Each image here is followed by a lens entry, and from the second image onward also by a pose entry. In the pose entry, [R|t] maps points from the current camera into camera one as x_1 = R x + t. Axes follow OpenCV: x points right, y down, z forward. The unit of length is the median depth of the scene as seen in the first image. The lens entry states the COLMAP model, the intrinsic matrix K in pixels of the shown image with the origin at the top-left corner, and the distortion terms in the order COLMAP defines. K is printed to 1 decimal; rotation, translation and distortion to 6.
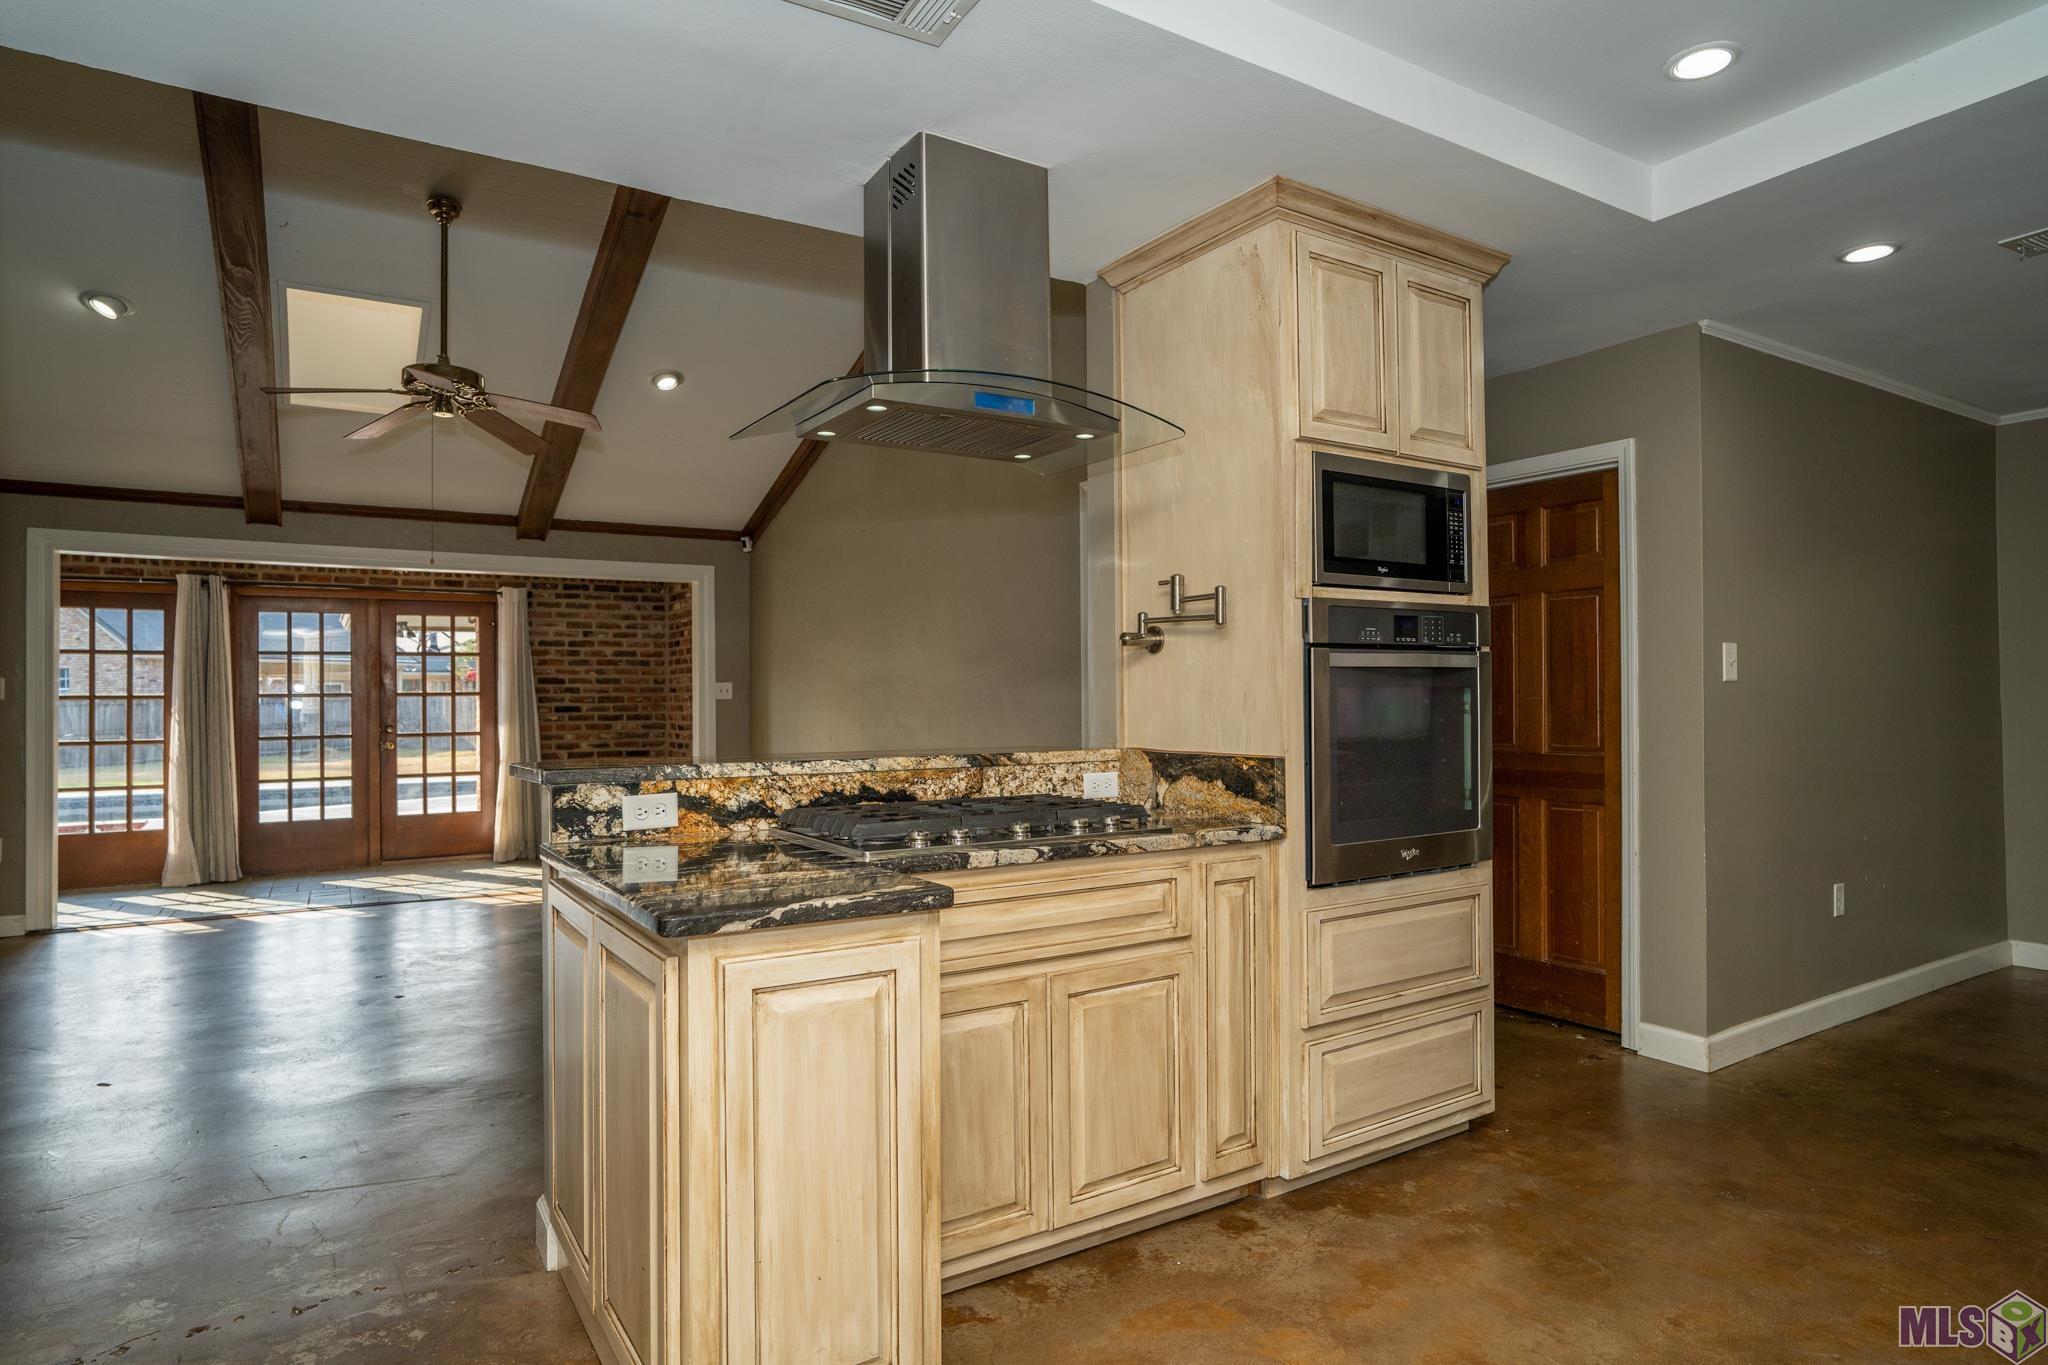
lens RADIAL K [[1141.4, 0, 1030.9], [0, 1141.4, 681.9], [0, 0, 1]] dist [-0.051879, 0.038347]
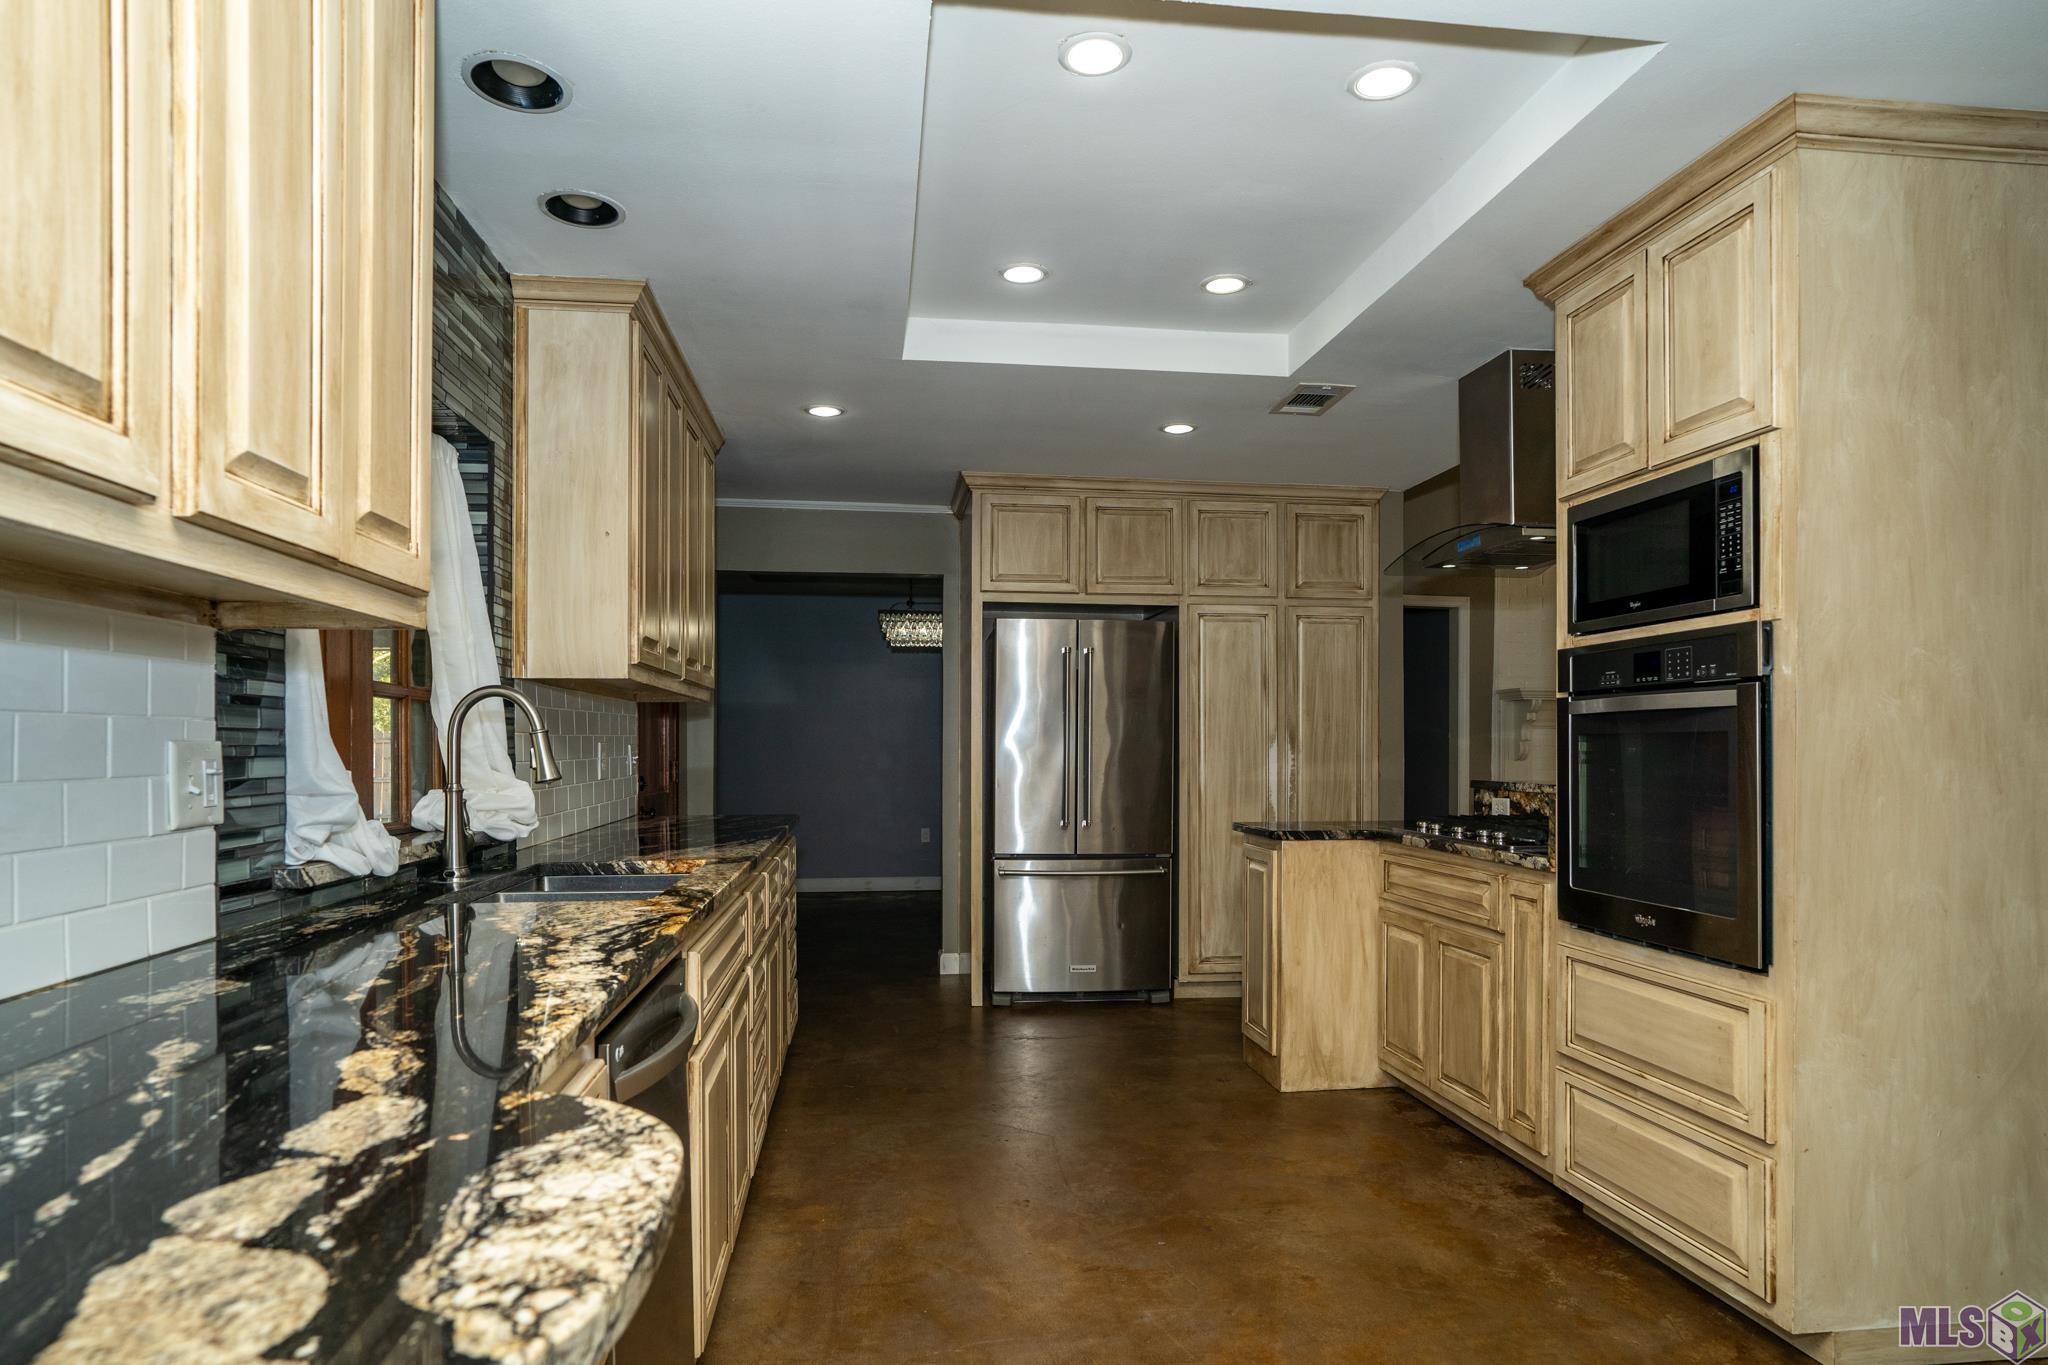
lens RADIAL K [[1250.7, 0, 1025.3], [0, 1250.7, 745.8], [0, 0, 1]] dist [-0.001195, -0.000314]
pose [[-0.426524, 0.008168, -0.904439, 1.355534], [0.019404, 0.999812, -0.000122, 0.004838], [0.904268, -0.017602, -0.426602, 0.933931]]
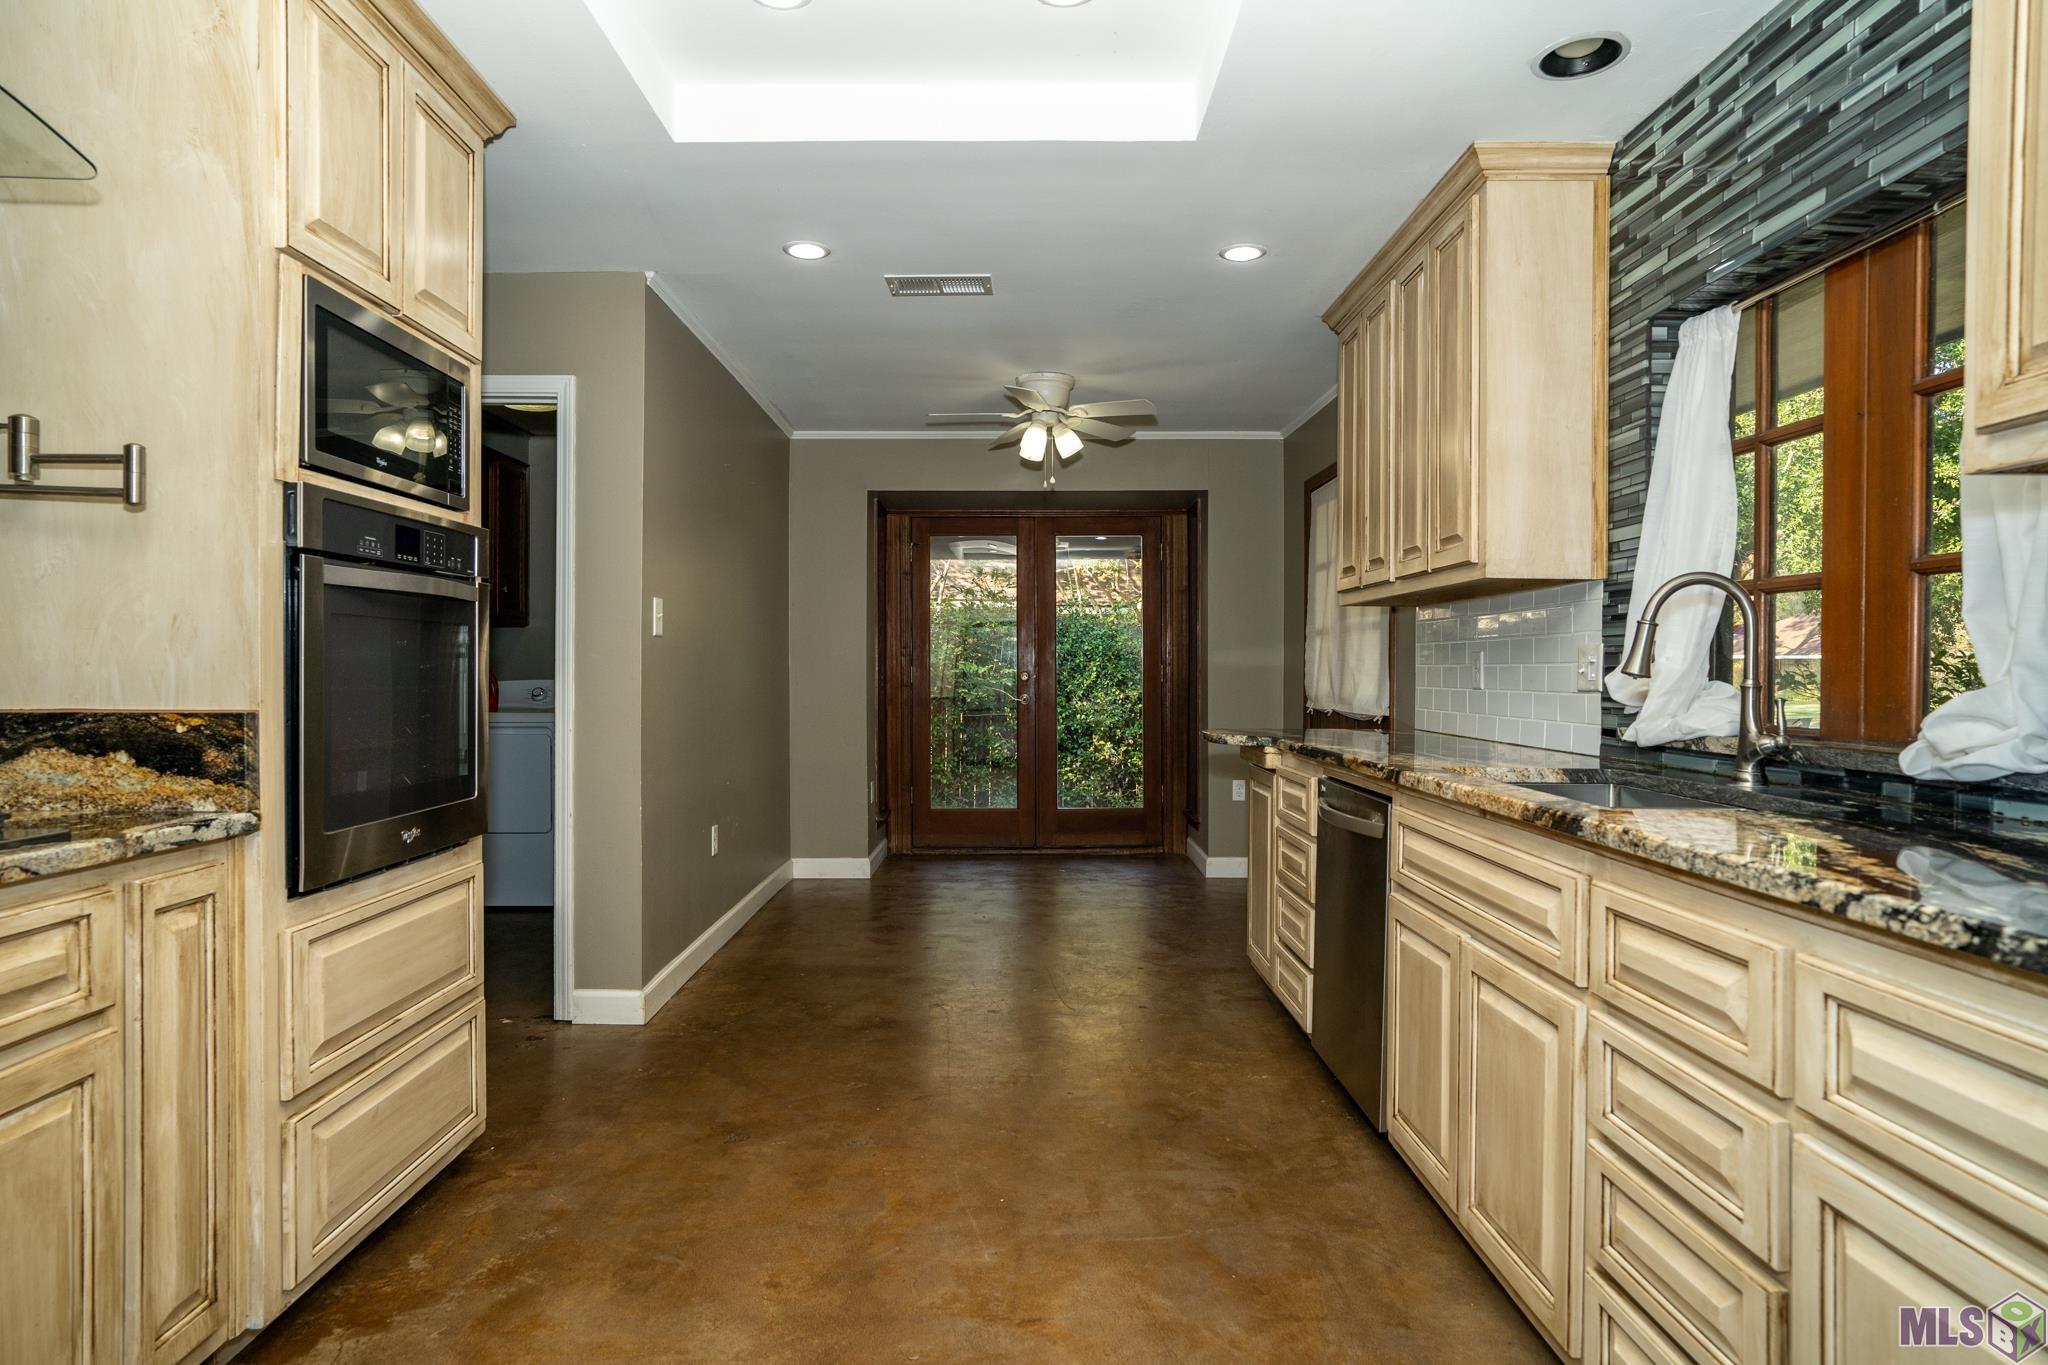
lens RADIAL K [[1141.4, 0, 1030.9], [0, 1141.4, 681.9], [0, 0, 1]] dist [-0.051879, 0.038347]
pose [[0.524027, 0.001326, 0.851701, -0.094714], [-0.022610, 0.999668, 0.012355, 0.026424], [-0.851402, -0.025731, 0.523883, 0.226750]]
